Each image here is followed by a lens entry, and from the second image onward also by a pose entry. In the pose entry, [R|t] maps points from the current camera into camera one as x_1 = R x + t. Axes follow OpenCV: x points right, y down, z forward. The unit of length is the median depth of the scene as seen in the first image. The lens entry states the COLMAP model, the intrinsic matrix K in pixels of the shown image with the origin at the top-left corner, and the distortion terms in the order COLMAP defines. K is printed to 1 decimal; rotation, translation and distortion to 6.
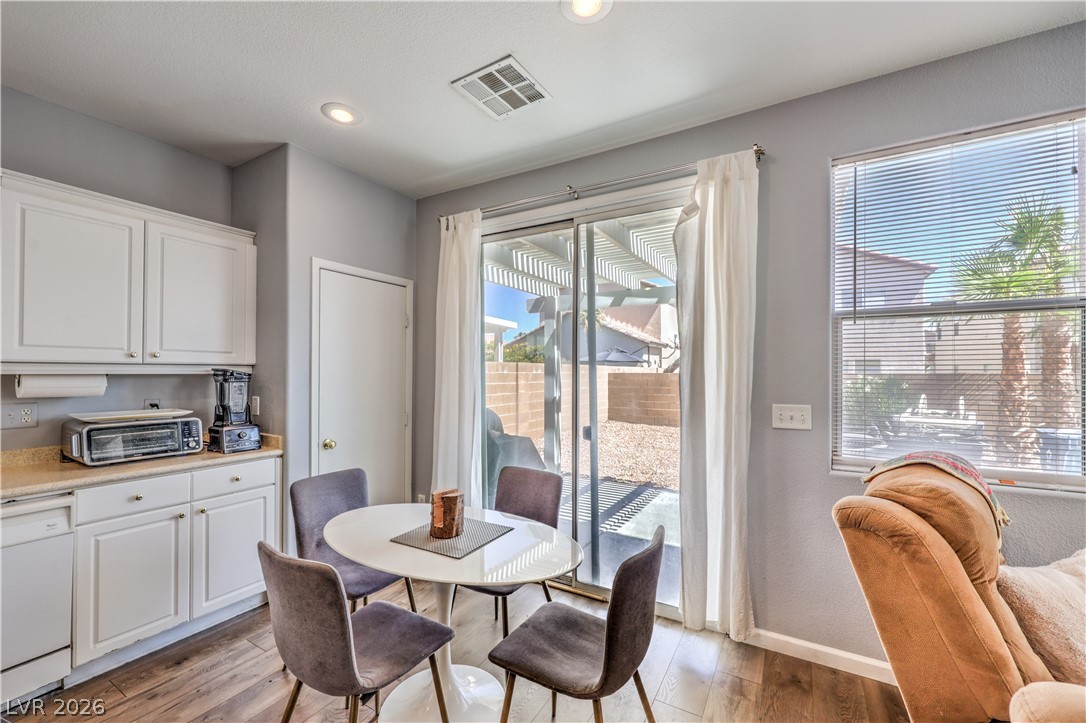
lens RADIAL K [[439.9, 0, 542.5], [0, 439.9, 368.9], [0, 0, 1]] dist [-0.001323, 0.000085]
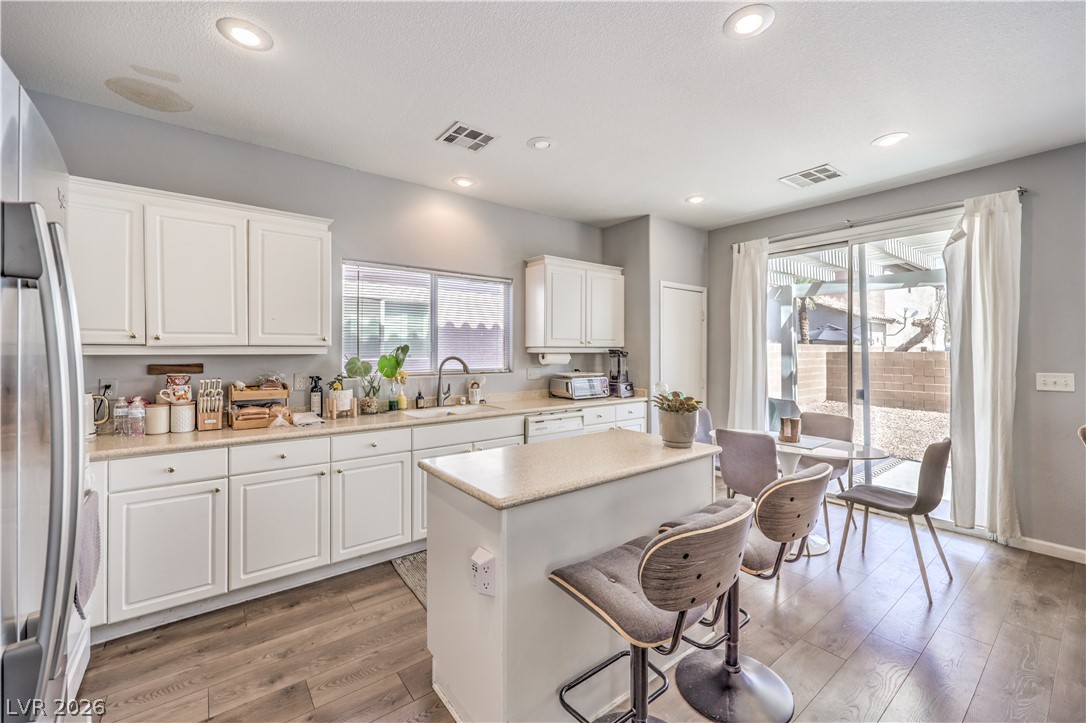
lens RADIAL K [[441.9, 0, 548.9], [0, 441.9, 349.3], [0, 0, 1]] dist [0.000552, 0.000152]
pose [[0.930553, -0.005917, -0.366108, -0.342945], [0.006121, 0.999981, -0.000604, -0.001806], [0.366105, -0.001679, 0.930572, -0.745948]]
